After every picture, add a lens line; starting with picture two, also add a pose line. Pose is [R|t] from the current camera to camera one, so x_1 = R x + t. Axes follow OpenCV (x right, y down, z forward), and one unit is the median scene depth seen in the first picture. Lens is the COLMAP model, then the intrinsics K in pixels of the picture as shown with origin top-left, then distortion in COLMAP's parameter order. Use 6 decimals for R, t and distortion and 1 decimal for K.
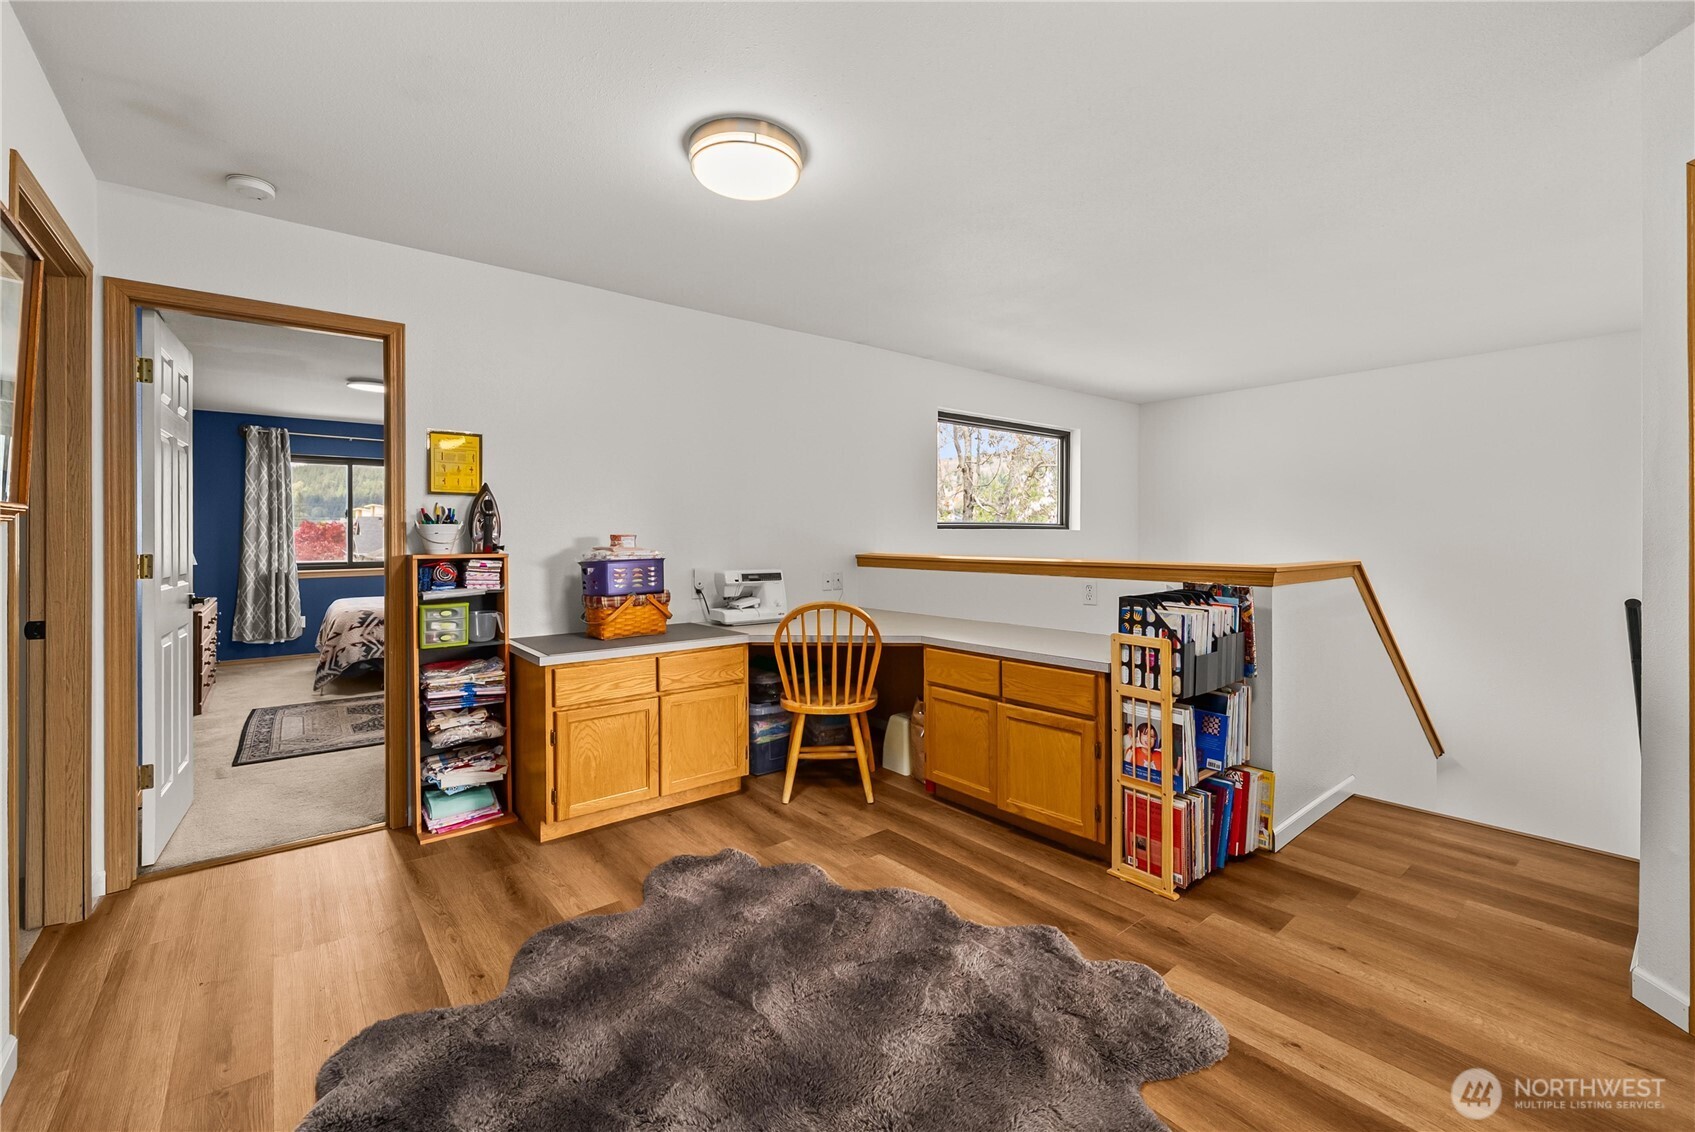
lens RADIAL K [[700.8, 0, 846.3], [0, 700.8, 538.6], [0, 0, 1]] dist [-0.000550, -0.000289]
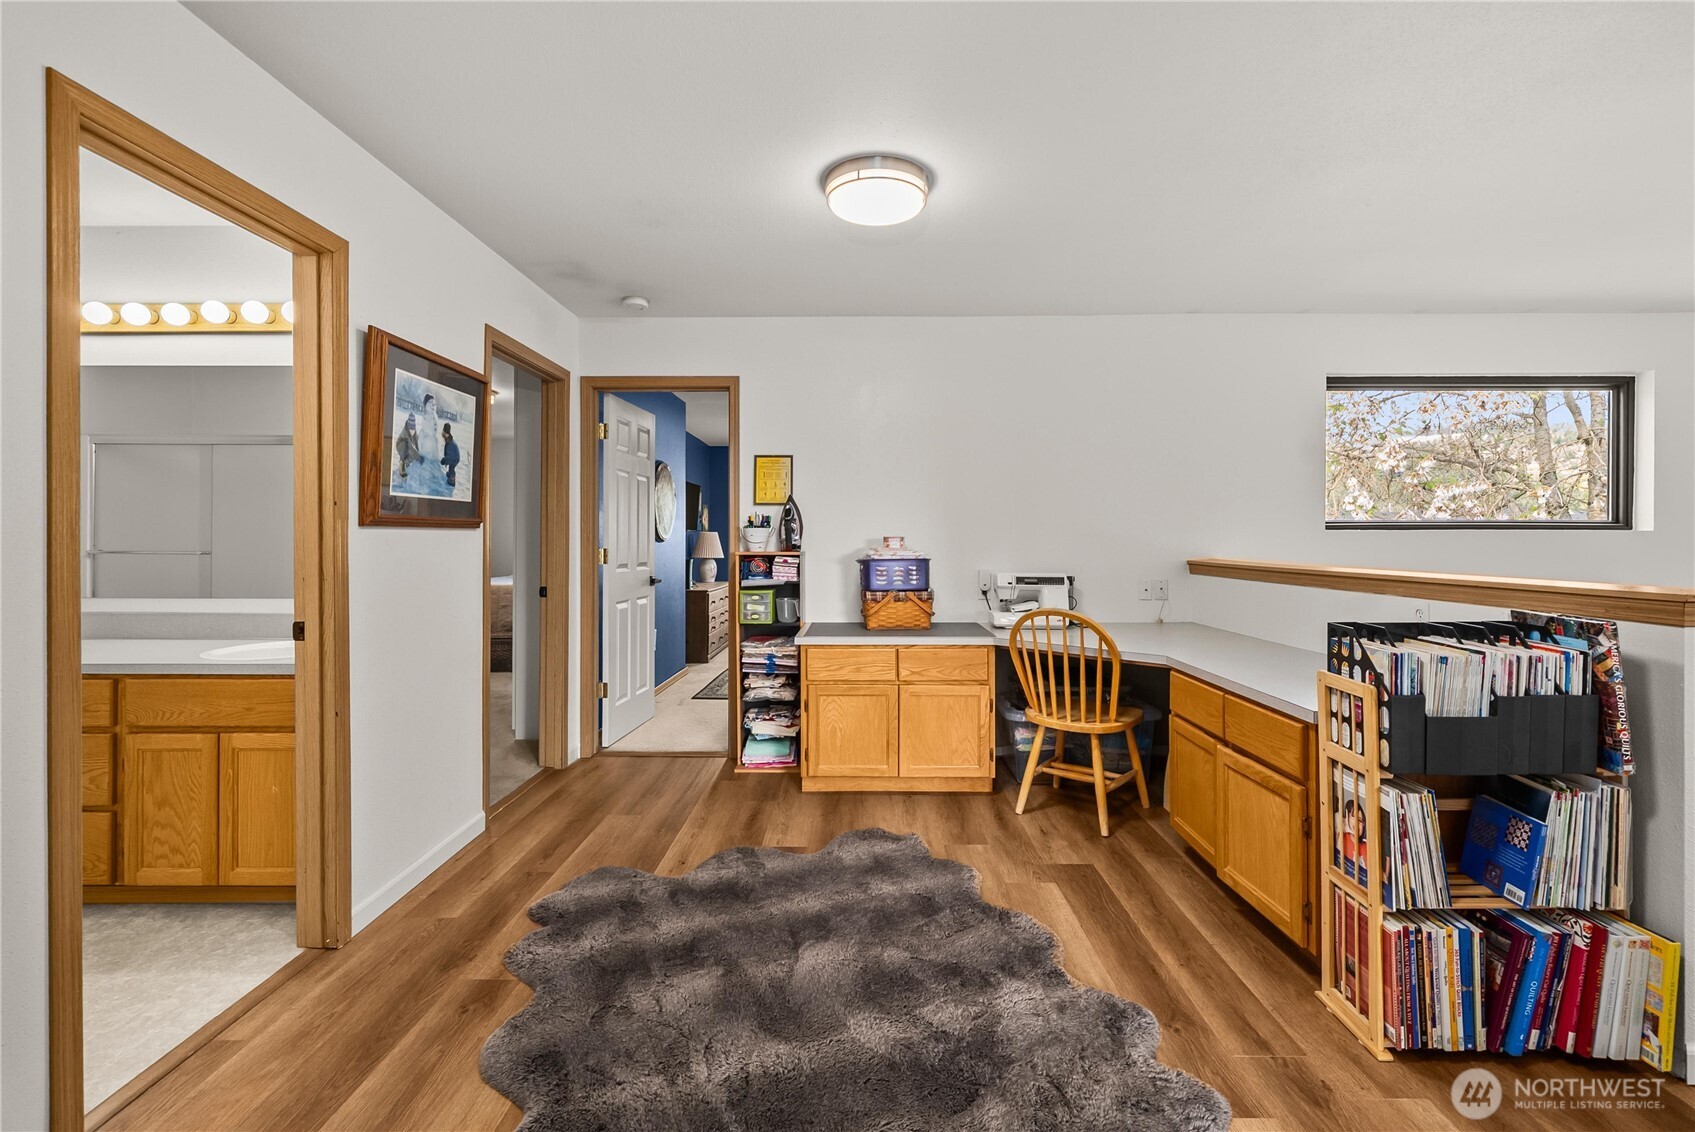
lens RADIAL K [[734.2, 0, 857.1], [0, 734.2, 539.7], [0, 0, 1]] dist [-0.002066, 0.000010]
pose [[0.770794, 0.004380, -0.637070, 0.429516], [-0.005316, 0.999986, 0.000444, -0.000782], [0.637063, 0.003045, 0.770806, 0.082079]]
